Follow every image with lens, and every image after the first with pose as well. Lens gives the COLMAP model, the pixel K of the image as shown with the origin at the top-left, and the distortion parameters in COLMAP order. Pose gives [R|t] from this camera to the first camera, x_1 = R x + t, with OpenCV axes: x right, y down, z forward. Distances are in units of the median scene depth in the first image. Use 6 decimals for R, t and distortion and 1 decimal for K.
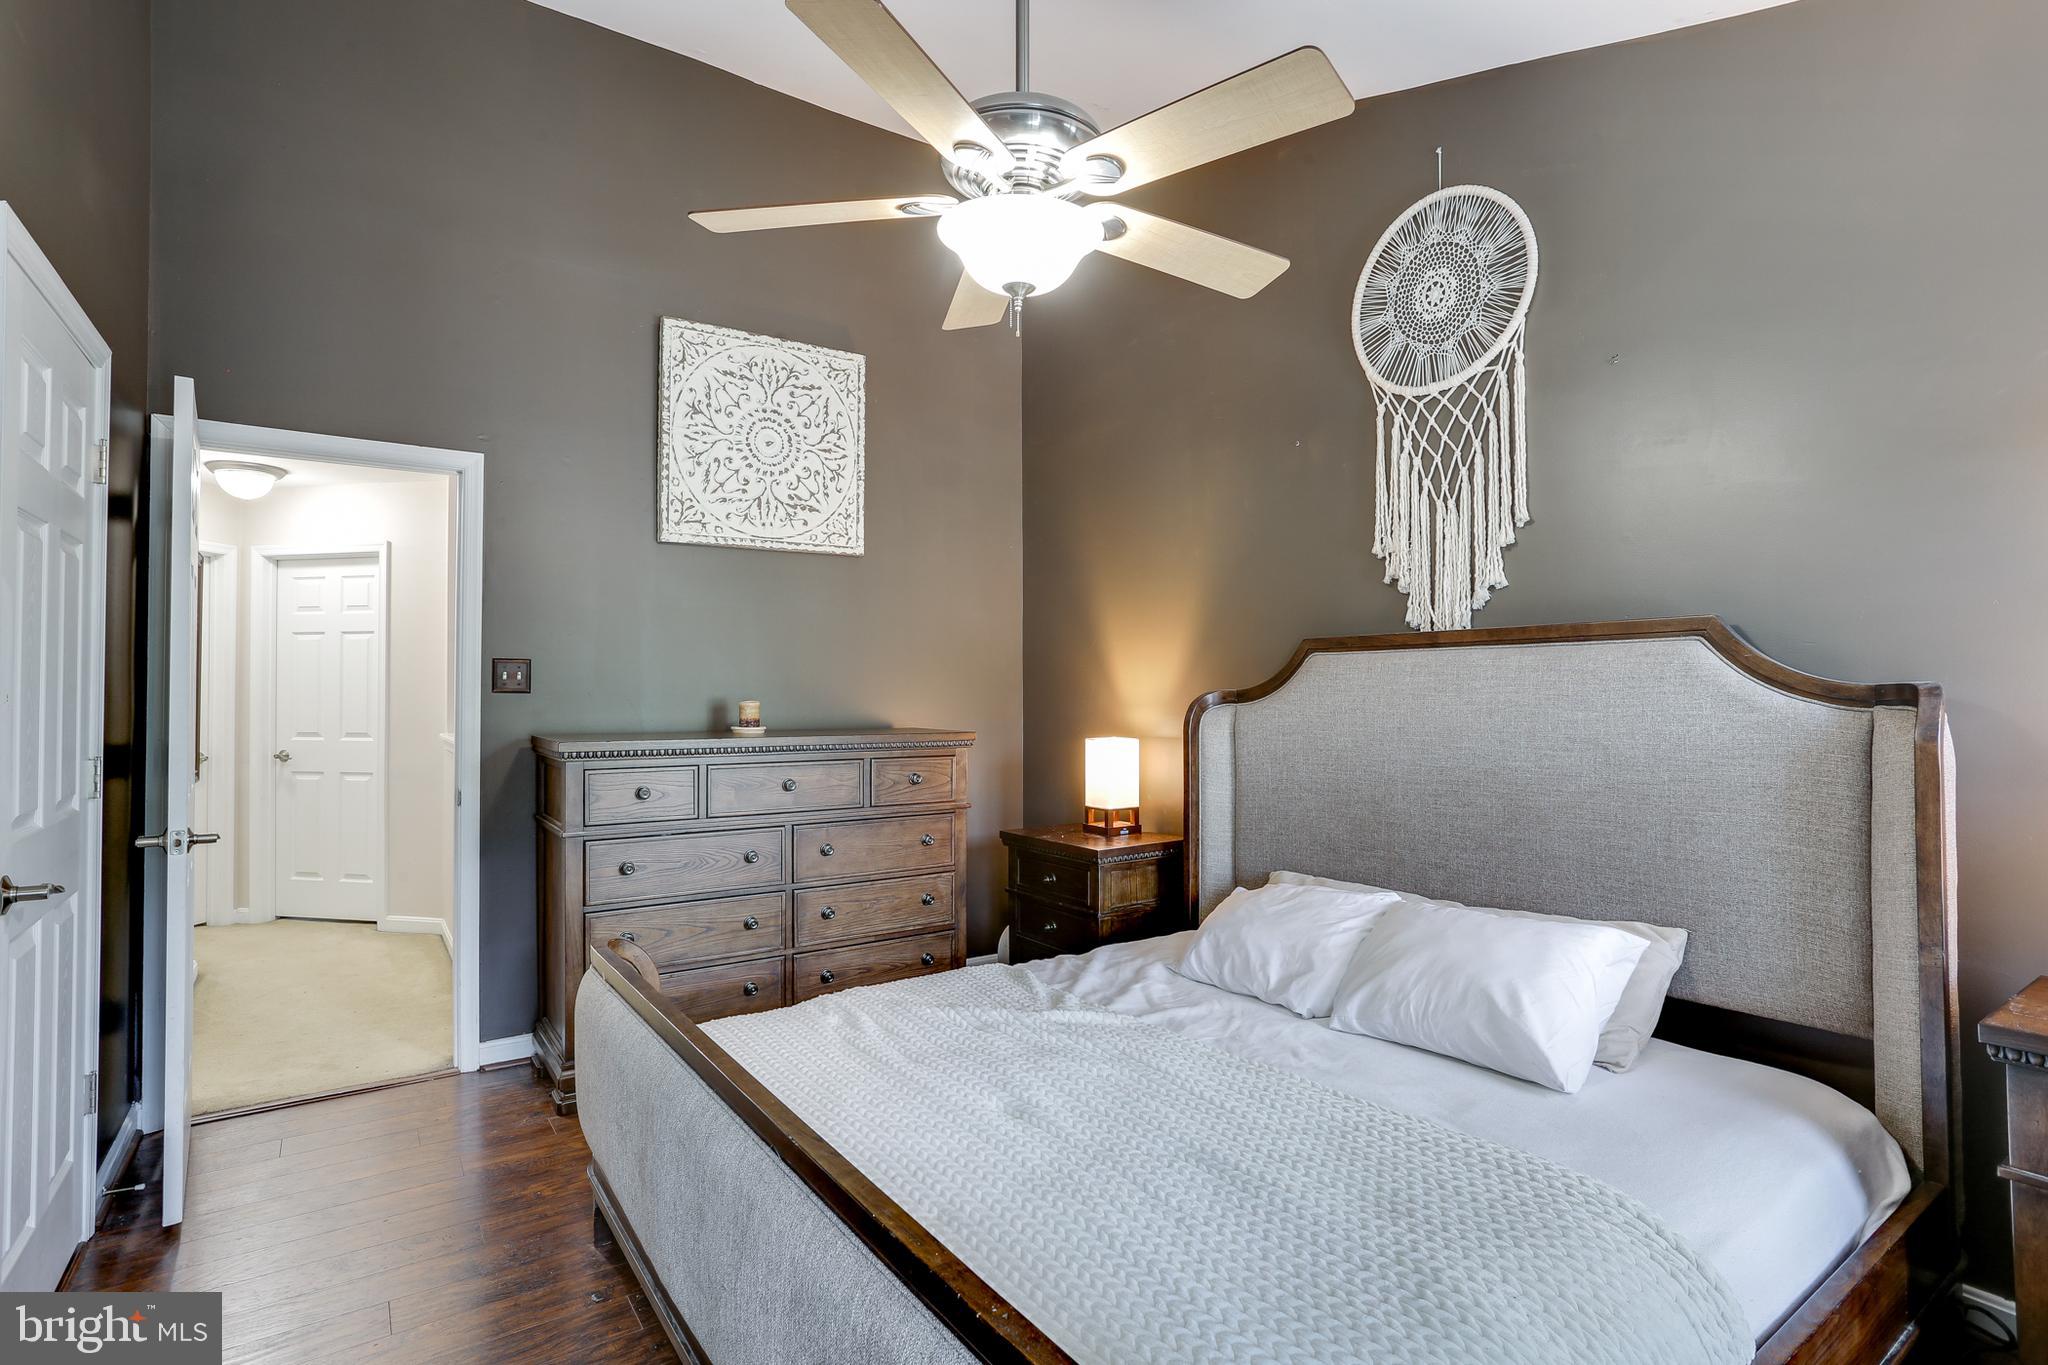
lens RADIAL K [[999.2, 0, 1026.2], [0, 999.2, 679.4], [0, 0, 1]] dist [-0.060955, 0.035031]
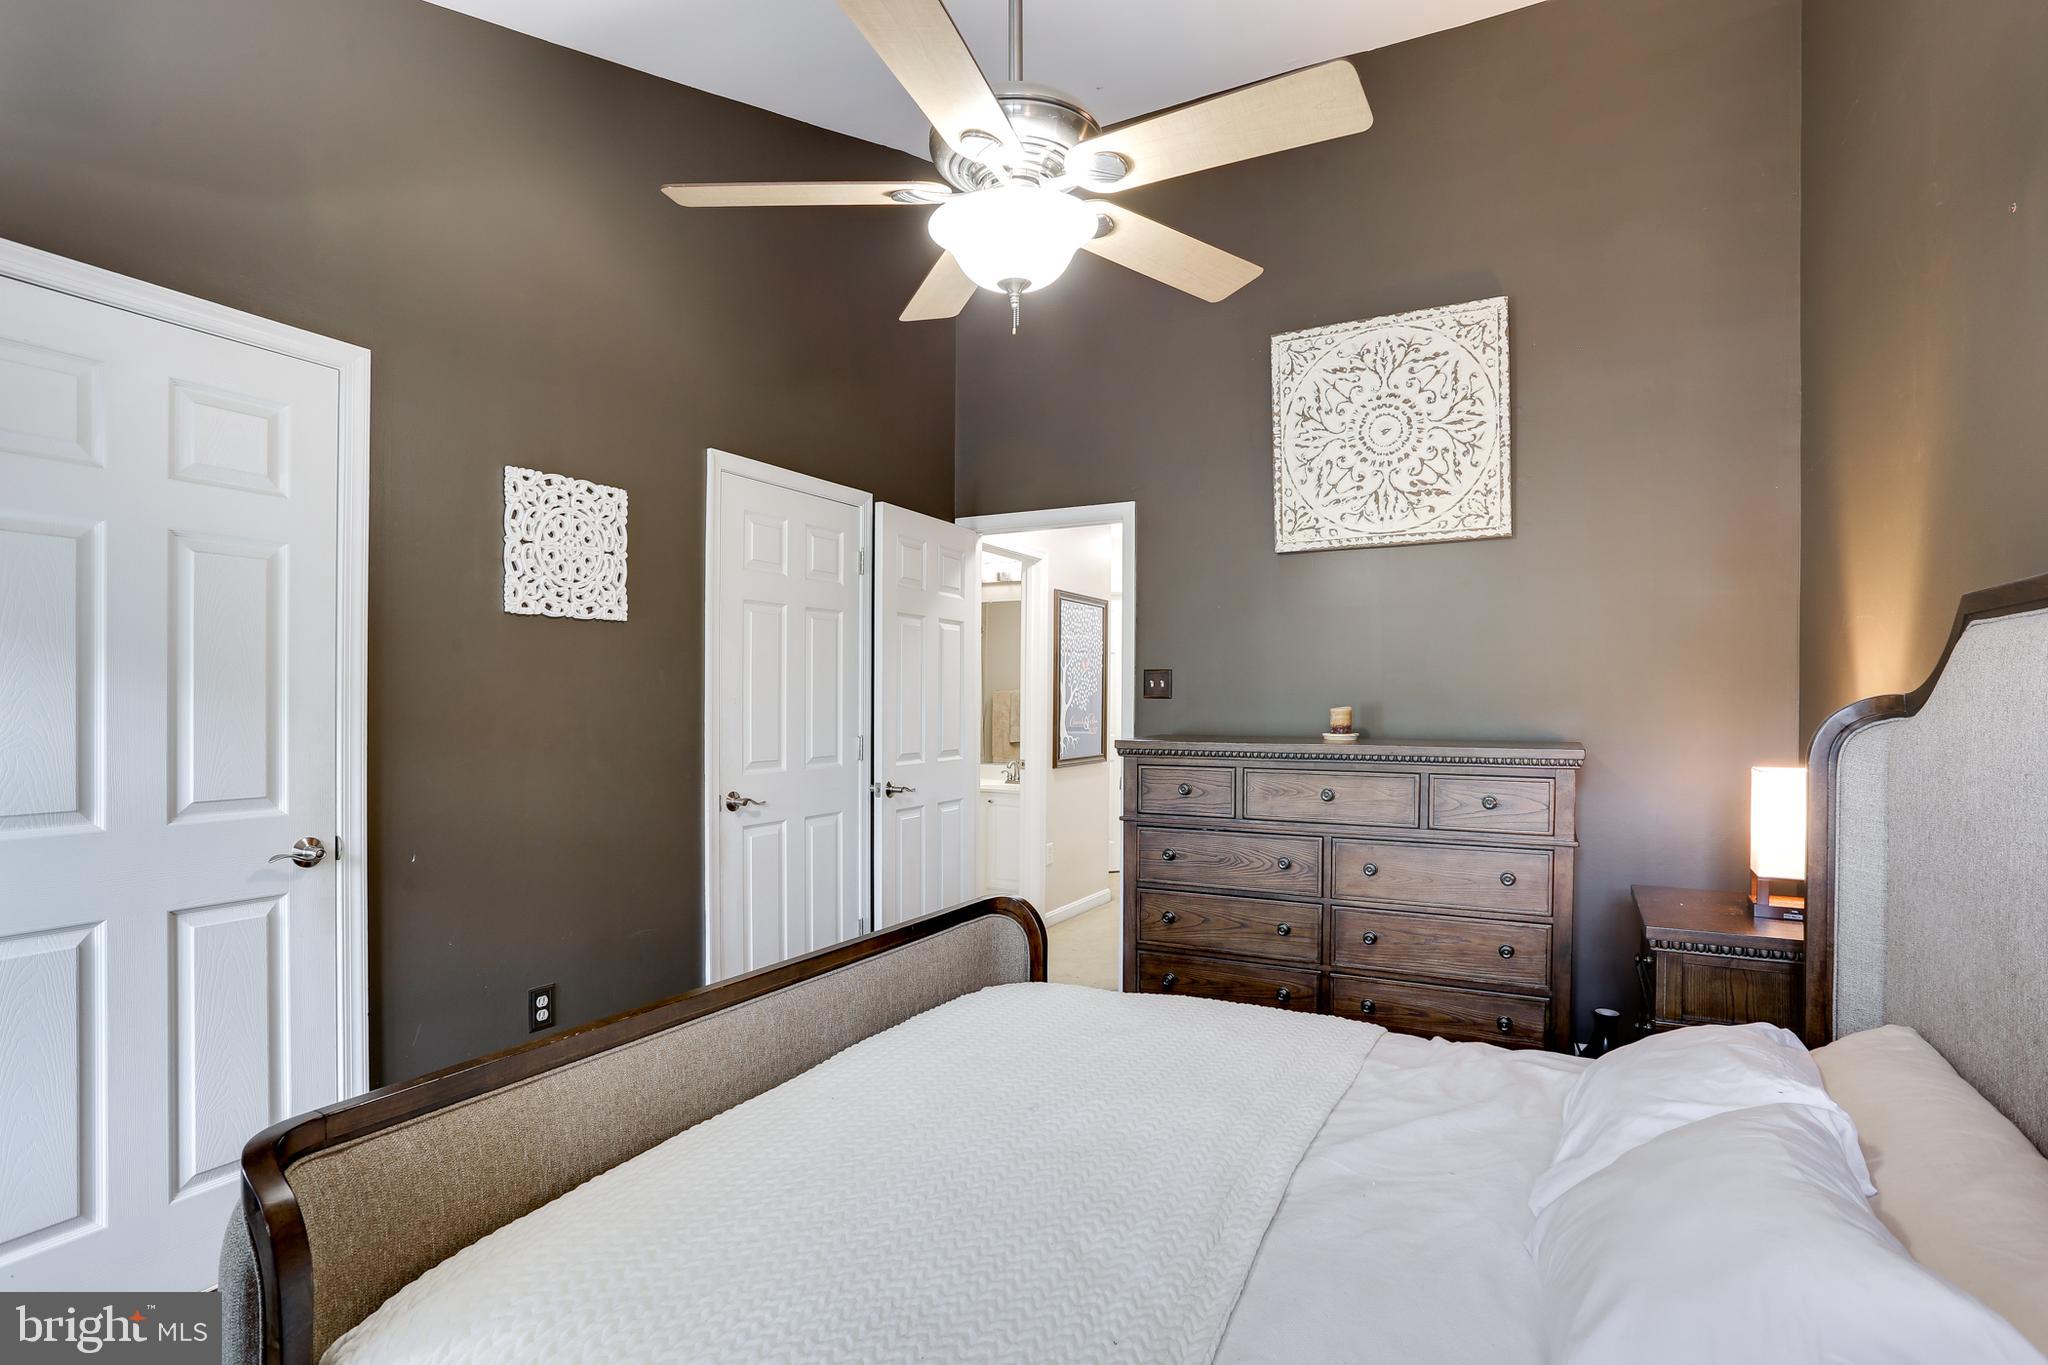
lens RADIAL K [[1004.3, 0, 1027.0], [0, 1004.3, 707.3], [0, 0, 1]] dist [-0.054799, 0.036002]
pose [[0.459140, 0.008259, -0.888326, 0.421189], [0.012592, 0.999796, 0.015804, 0.002915], [0.888275, -0.018442, 0.458942, 0.266883]]
